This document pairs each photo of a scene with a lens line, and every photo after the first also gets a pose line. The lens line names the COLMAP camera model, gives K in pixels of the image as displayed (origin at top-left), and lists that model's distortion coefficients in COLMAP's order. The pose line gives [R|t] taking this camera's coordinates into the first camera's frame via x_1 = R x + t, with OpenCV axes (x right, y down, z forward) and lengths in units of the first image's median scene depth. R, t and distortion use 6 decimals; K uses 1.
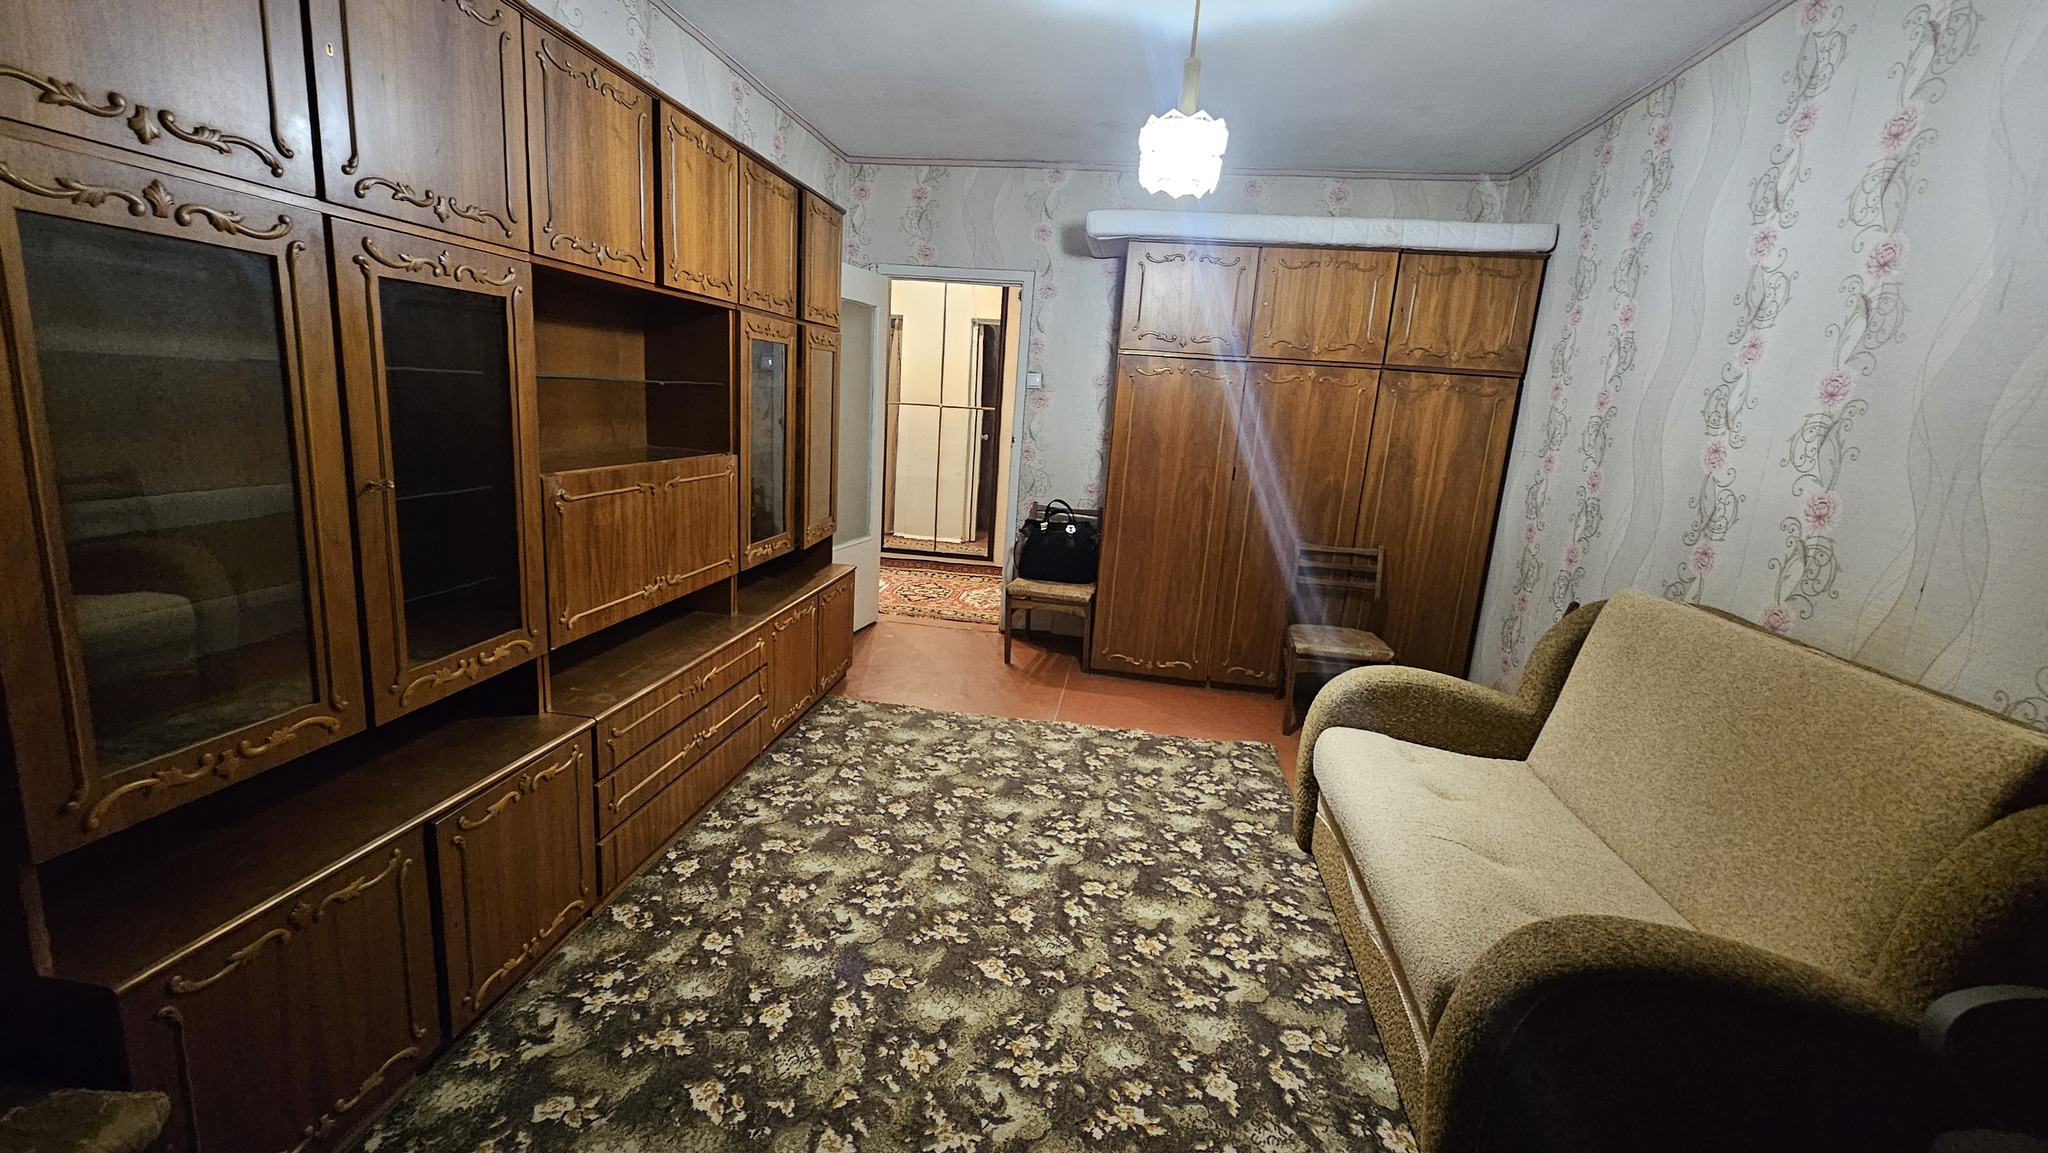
lens RADIAL K [[841.2, 0, 1024.4], [0, 841.2, 570.1], [0, 0, 1]] dist [-0.000962, -0.000181]
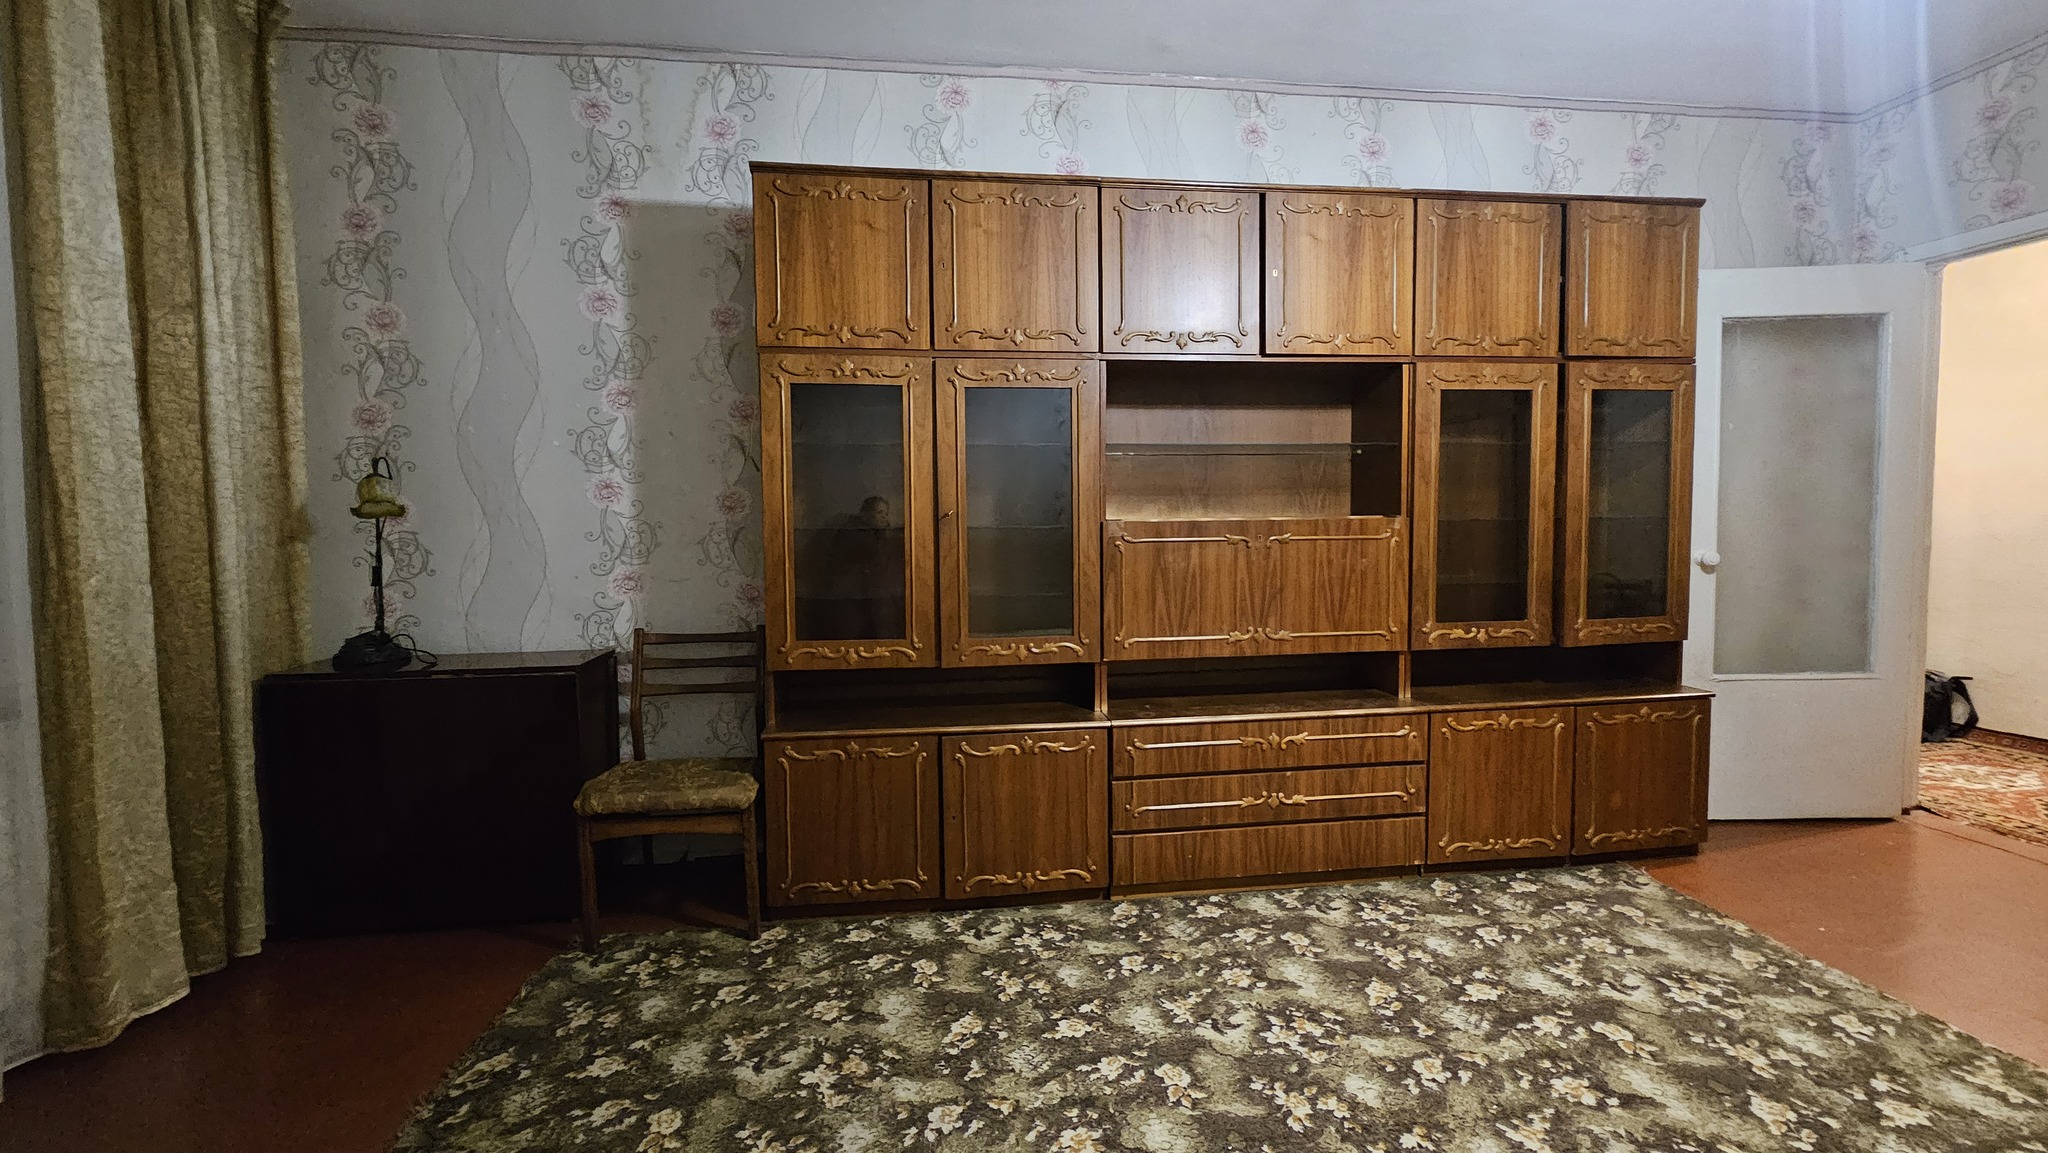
lens RADIAL K [[841.2, 0, 1015.4], [0, 841.2, 569.6], [0, 0, 1]] dist [-0.000962, -0.000181]
pose [[0.255187, -0.011035, -0.966829, 0.483253], [-0.165421, 0.984694, -0.054900, 0.042450], [0.952636, 0.173943, 0.249456, 0.431557]]
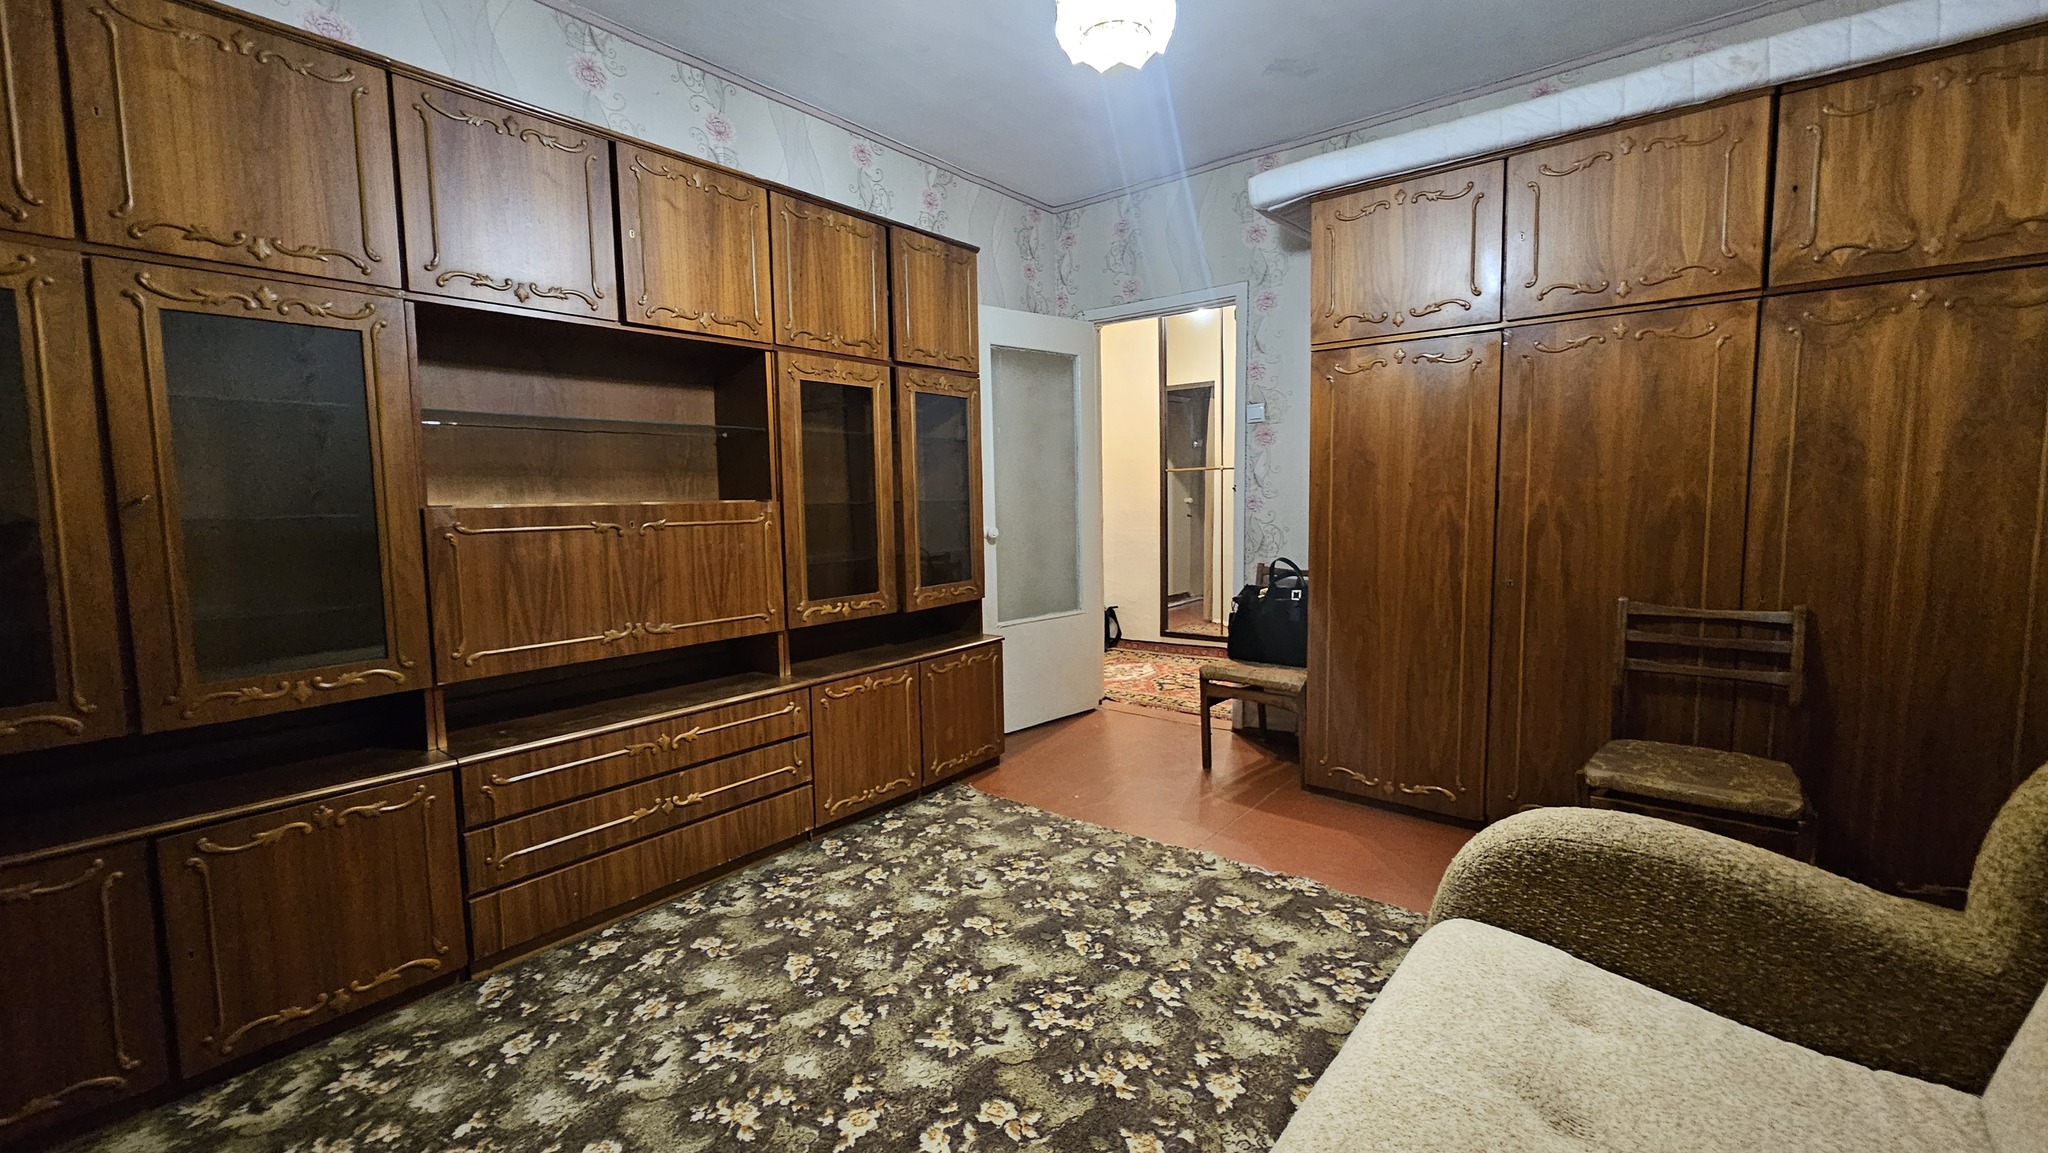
lens RADIAL K [[841.2, 0, 1021.1], [0, 841.2, 567.4], [0, 0, 1]] dist [-0.000962, -0.000181]
pose [[0.853937, -0.035582, -0.519158, 0.421607], [-0.031587, 0.992276, -0.119965, 0.044111], [0.519417, 0.118841, 0.846217, 0.404798]]
